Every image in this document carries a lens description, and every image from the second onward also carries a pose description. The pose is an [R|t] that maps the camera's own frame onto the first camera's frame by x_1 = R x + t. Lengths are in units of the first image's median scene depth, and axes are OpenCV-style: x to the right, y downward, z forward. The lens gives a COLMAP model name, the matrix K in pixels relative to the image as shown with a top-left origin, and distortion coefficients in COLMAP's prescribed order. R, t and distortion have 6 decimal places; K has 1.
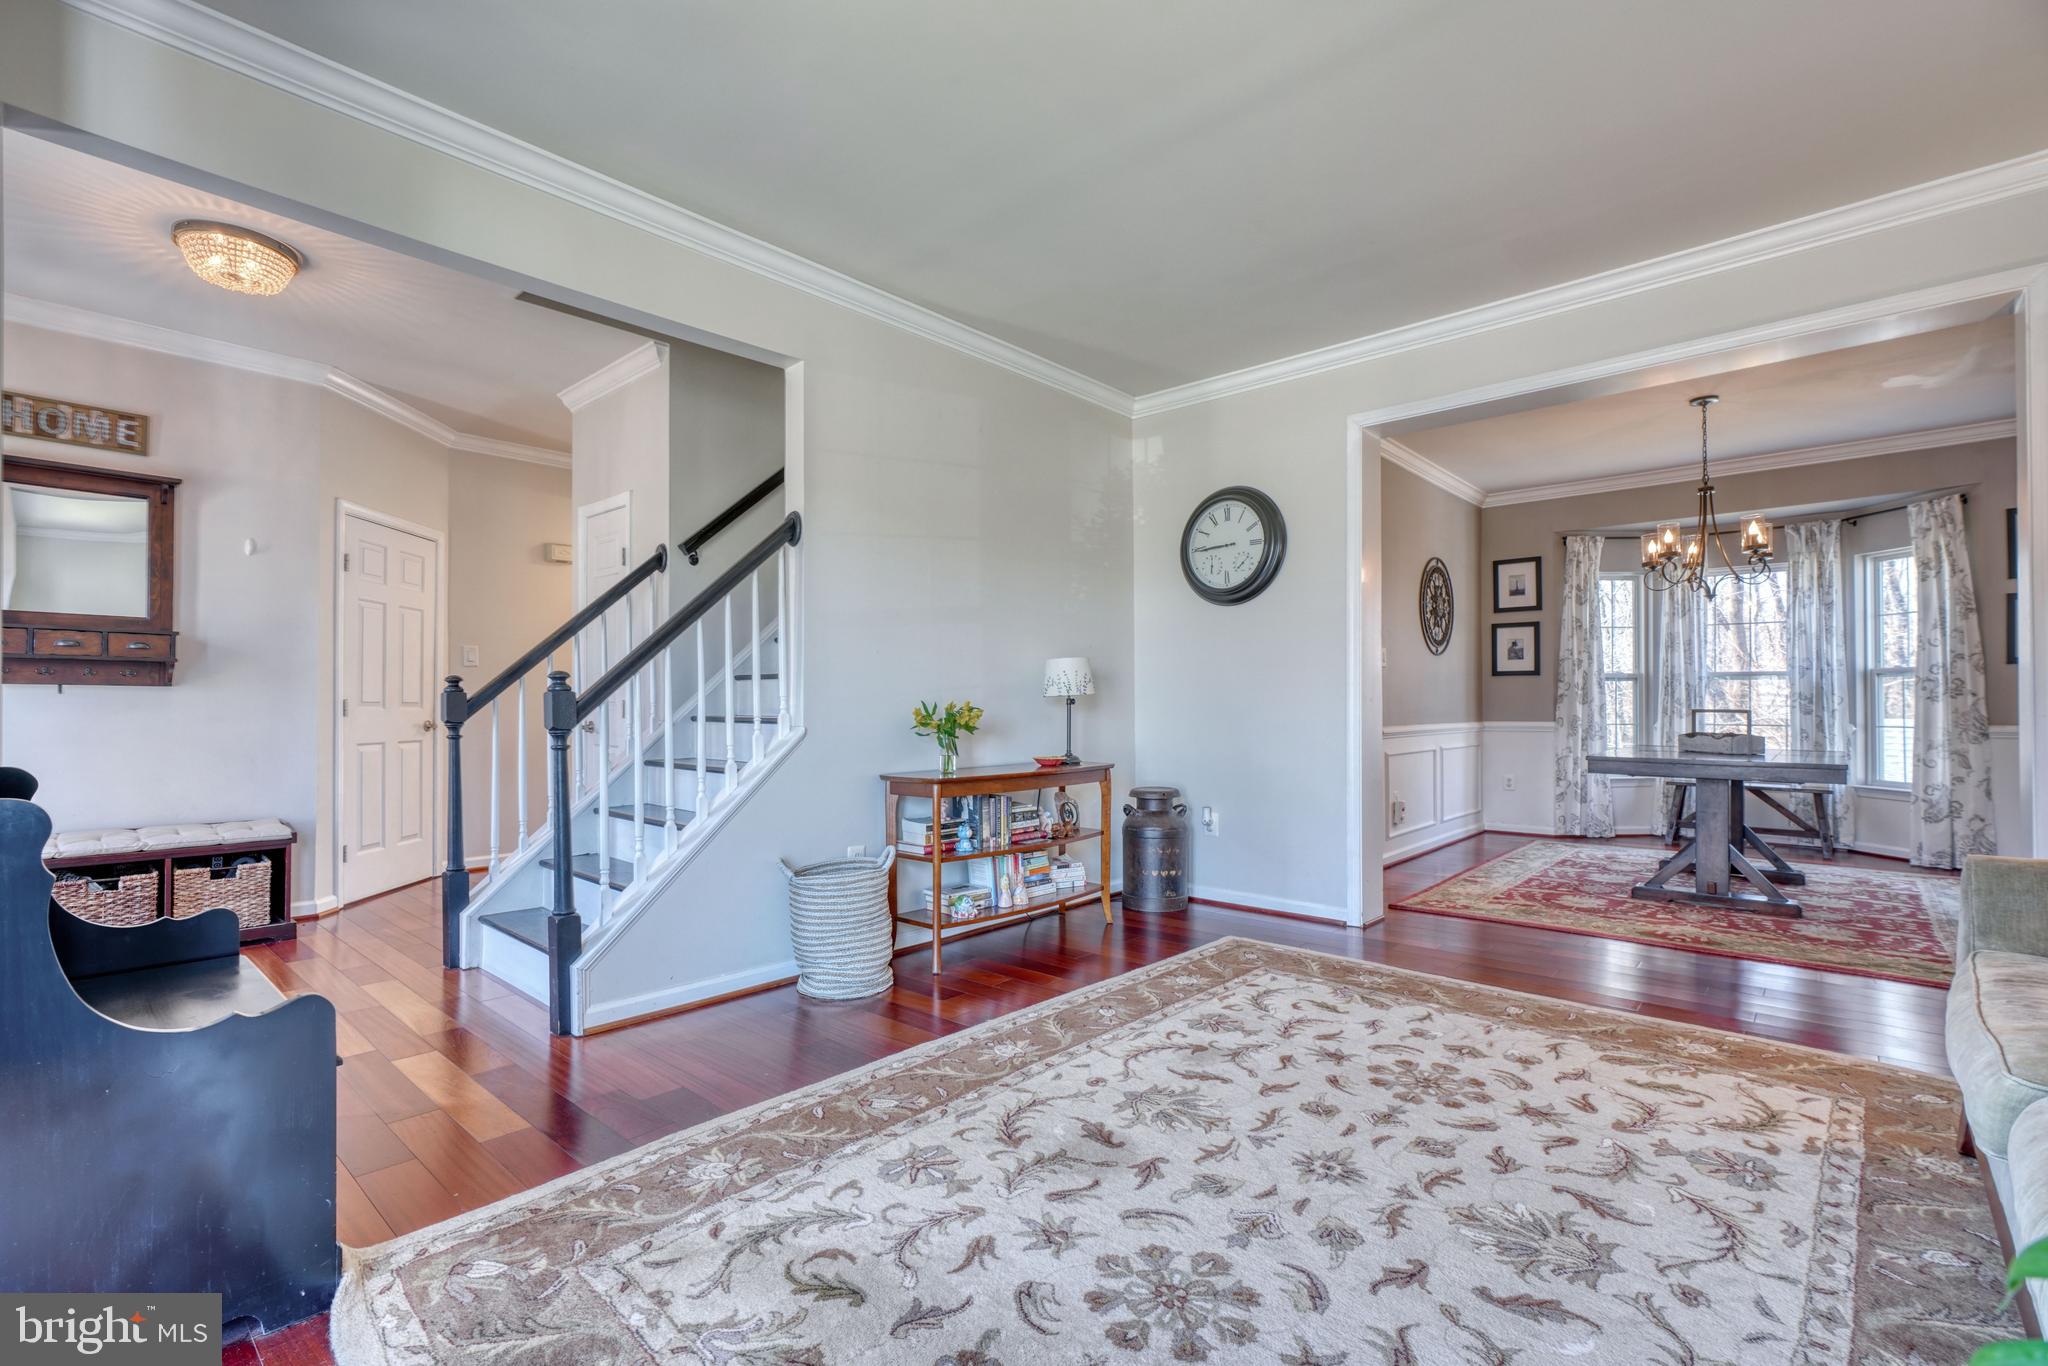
lens RADIAL K [[924.6, 0, 1009.9], [0, 924.6, 710.4], [0, 0, 1]] dist [-0.004379, 0.001108]
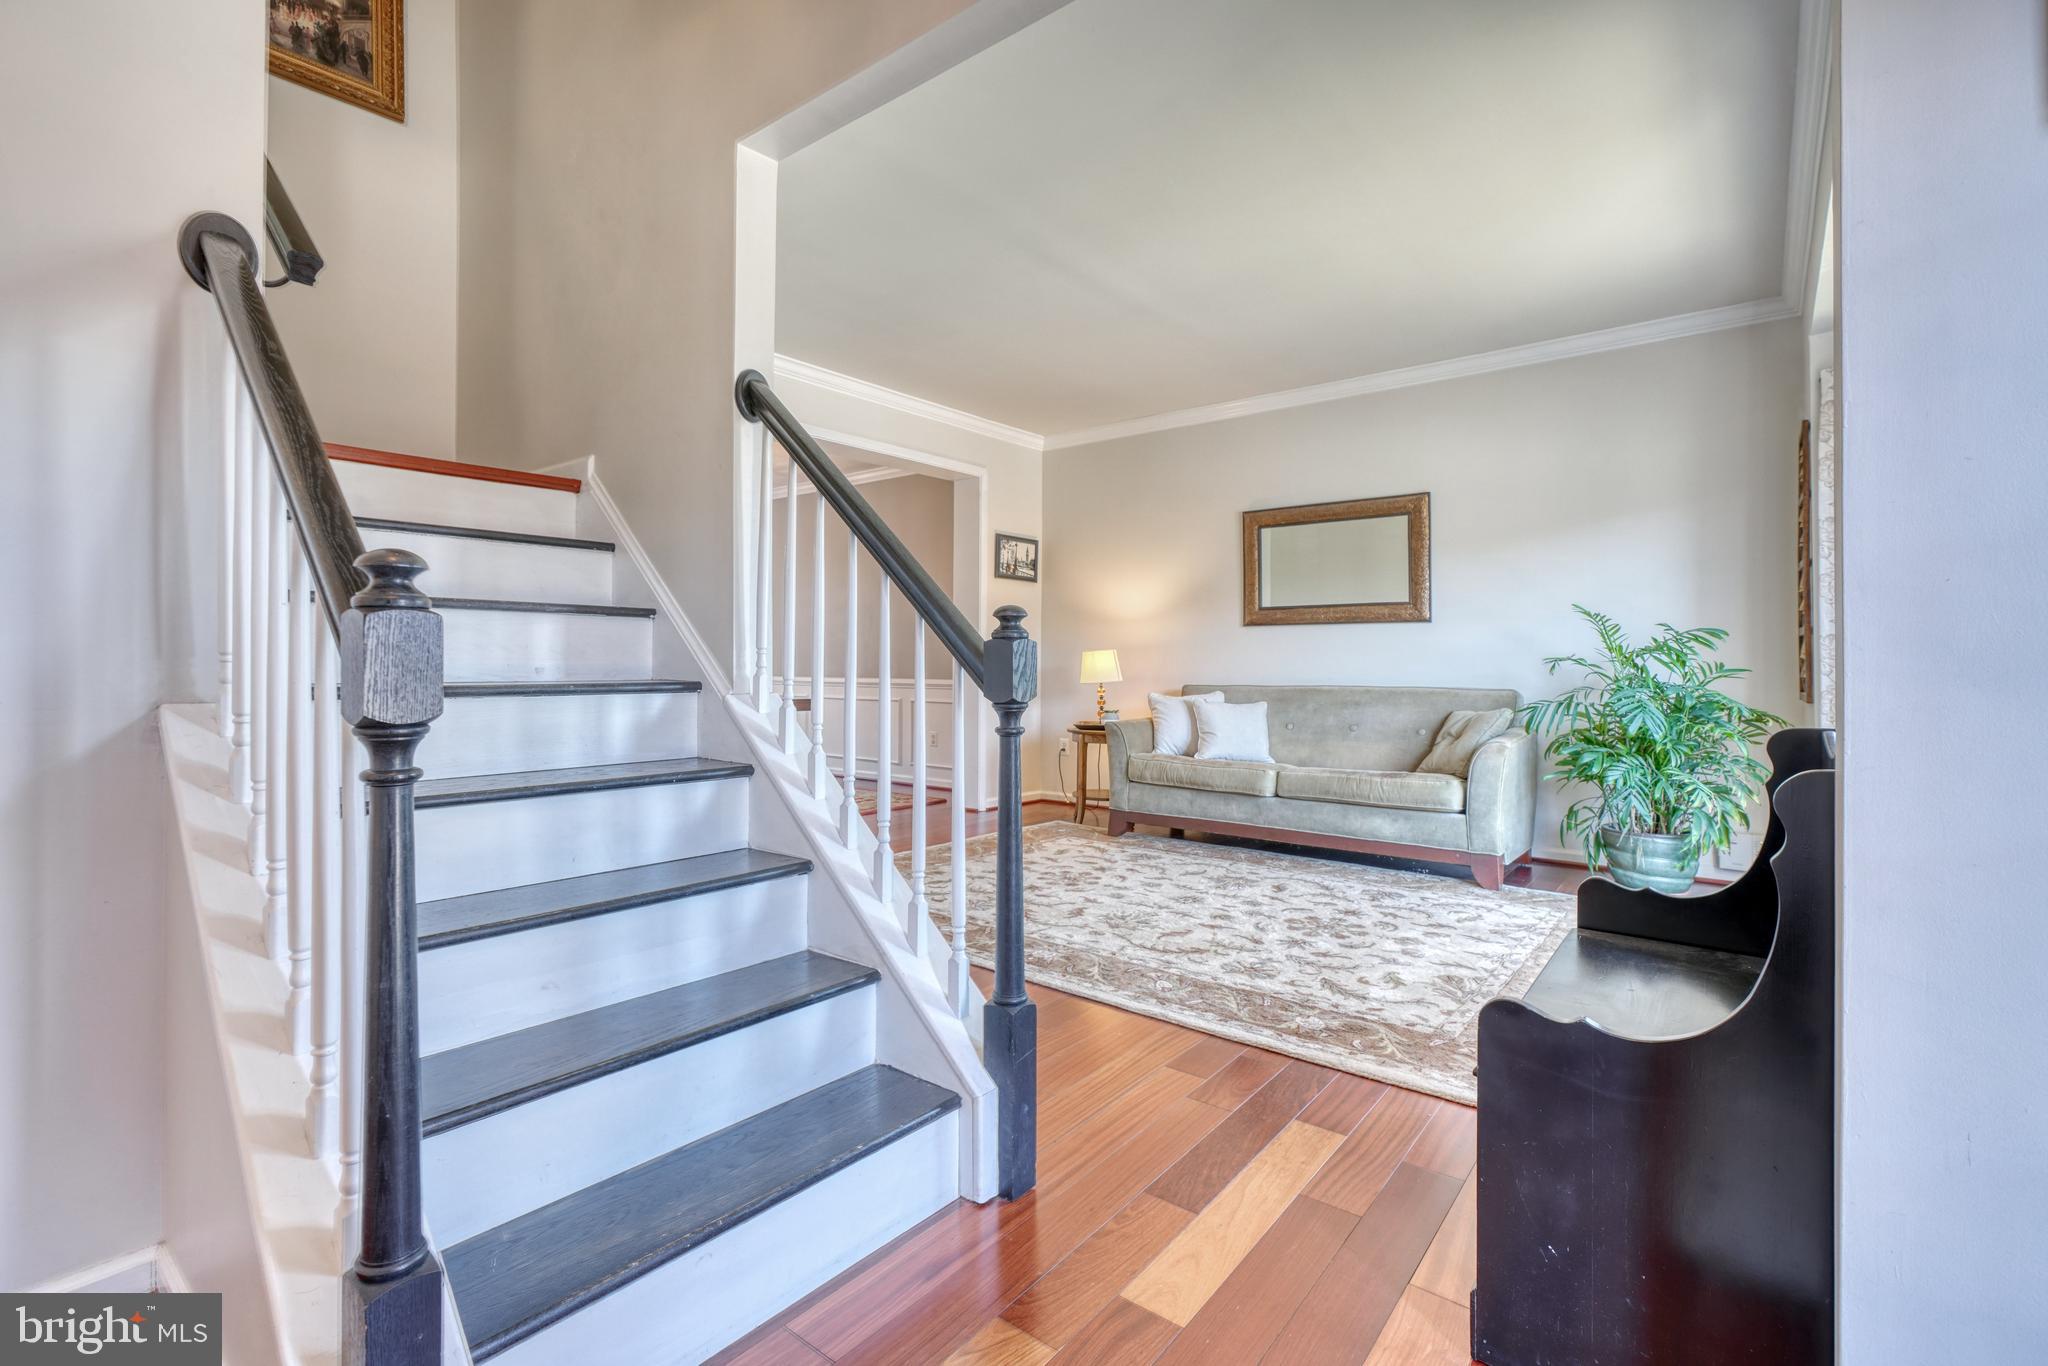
lens RADIAL K [[914.1, 0, 1018.6], [0, 914.1, 680.1], [0, 0, 1]] dist [-0.000821, 0.000630]
pose [[-0.071385, -0.017617, 0.997293, -1.089266], [0.002805, 0.999837, 0.017862, -0.004224], [-0.997445, 0.004072, -0.071324, 1.043768]]
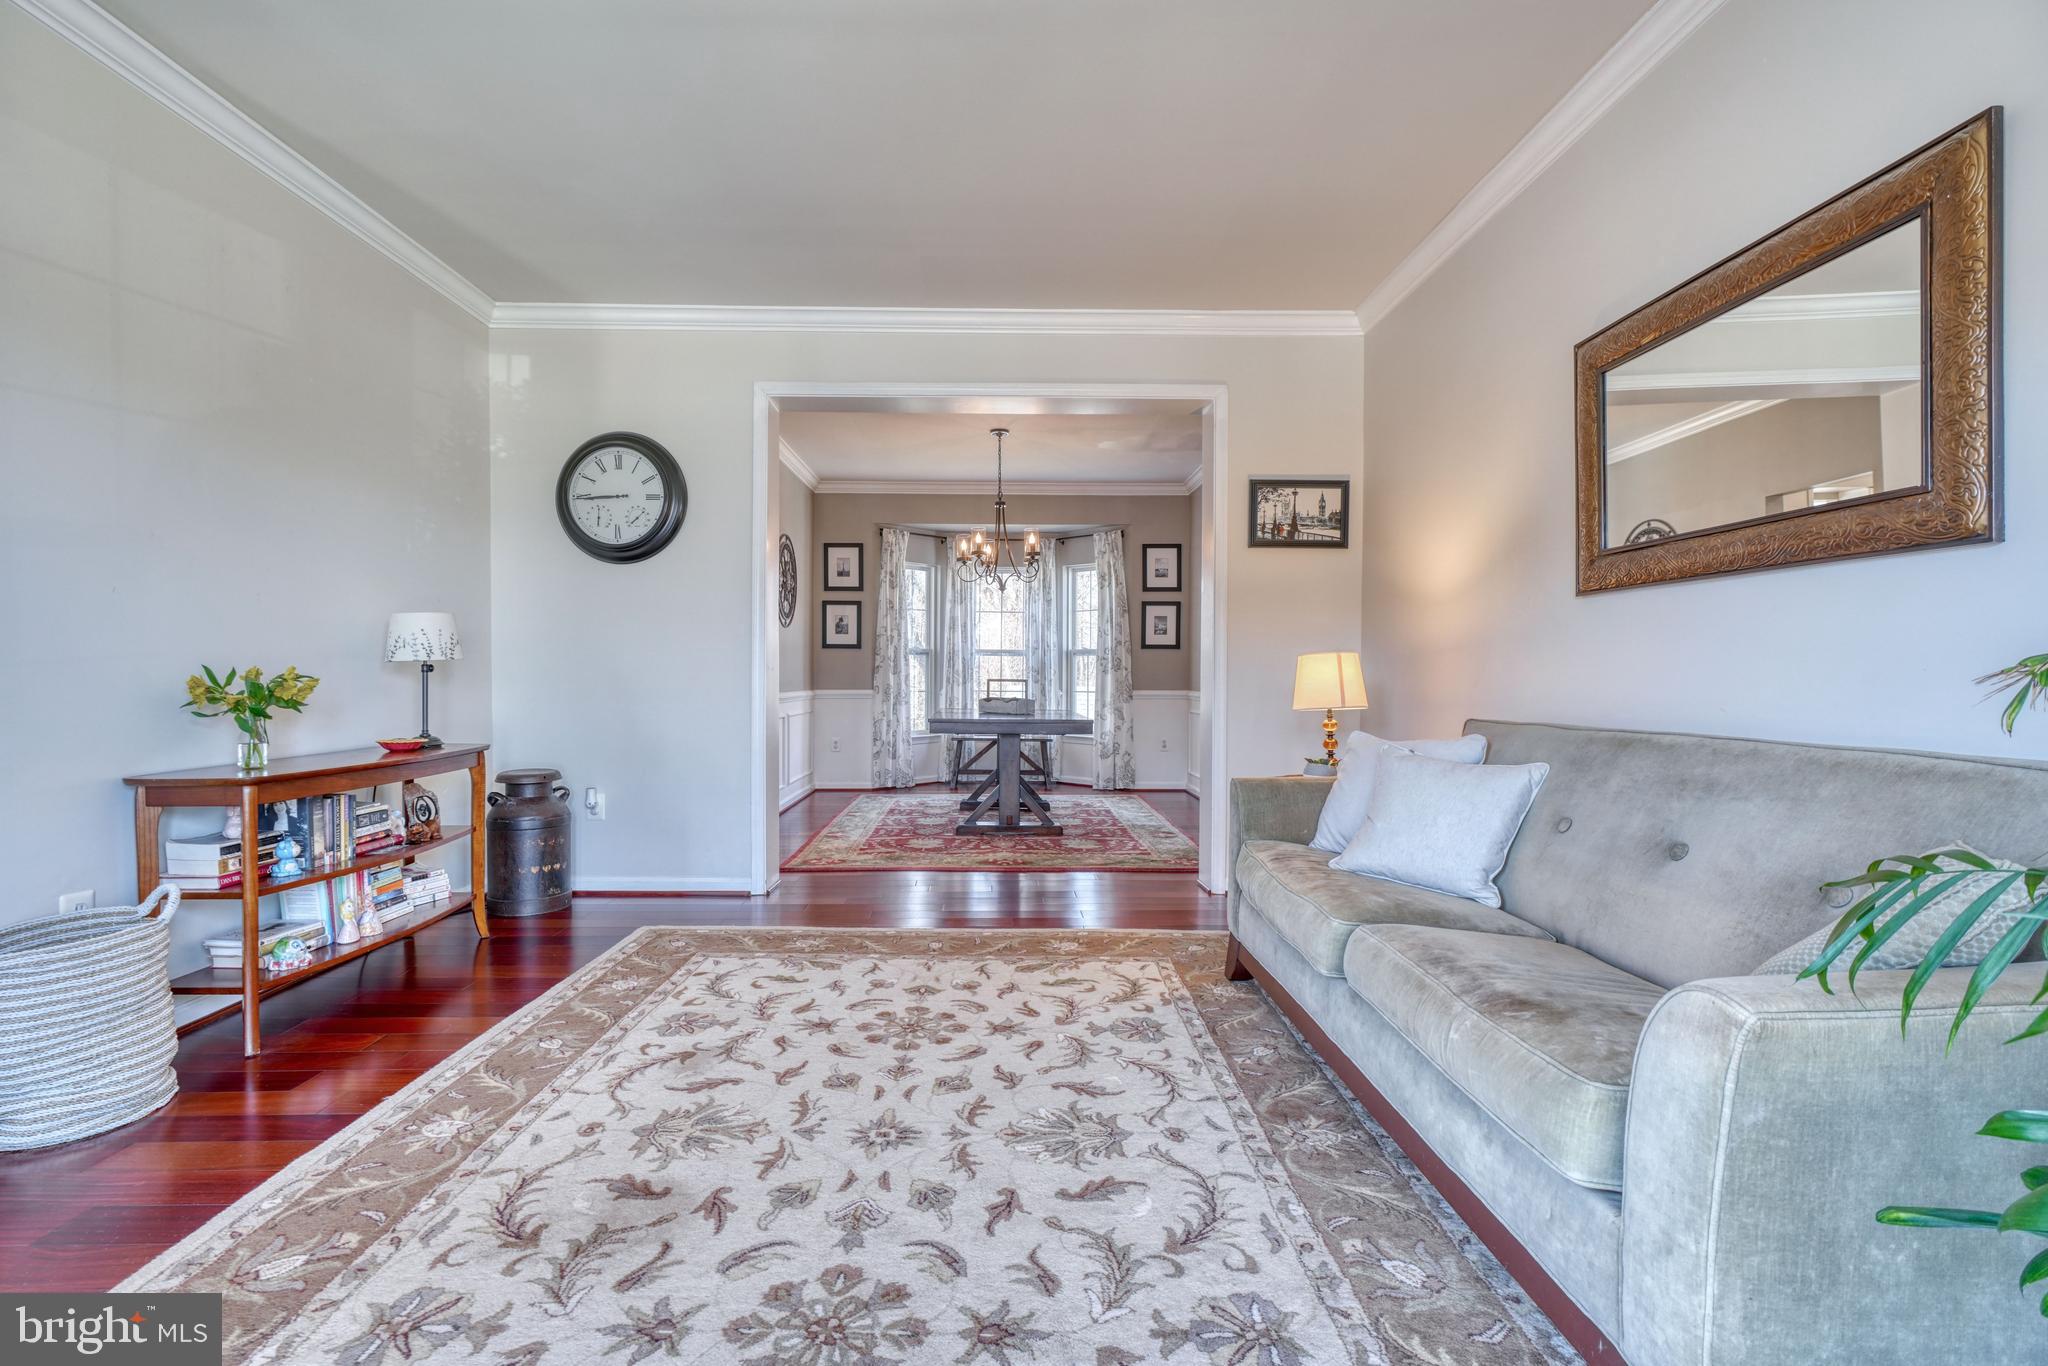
lens RADIAL K [[918.4, 0, 1016.5], [0, 918.4, 701.1], [0, 0, 1]] dist [-0.025298, 0.010604]
pose [[0.721331, -0.015432, 0.692418, -0.162663], [-0.000678, 0.999736, 0.022988, 0.000351], [-0.692590, -0.017051, 0.721130, 0.134461]]
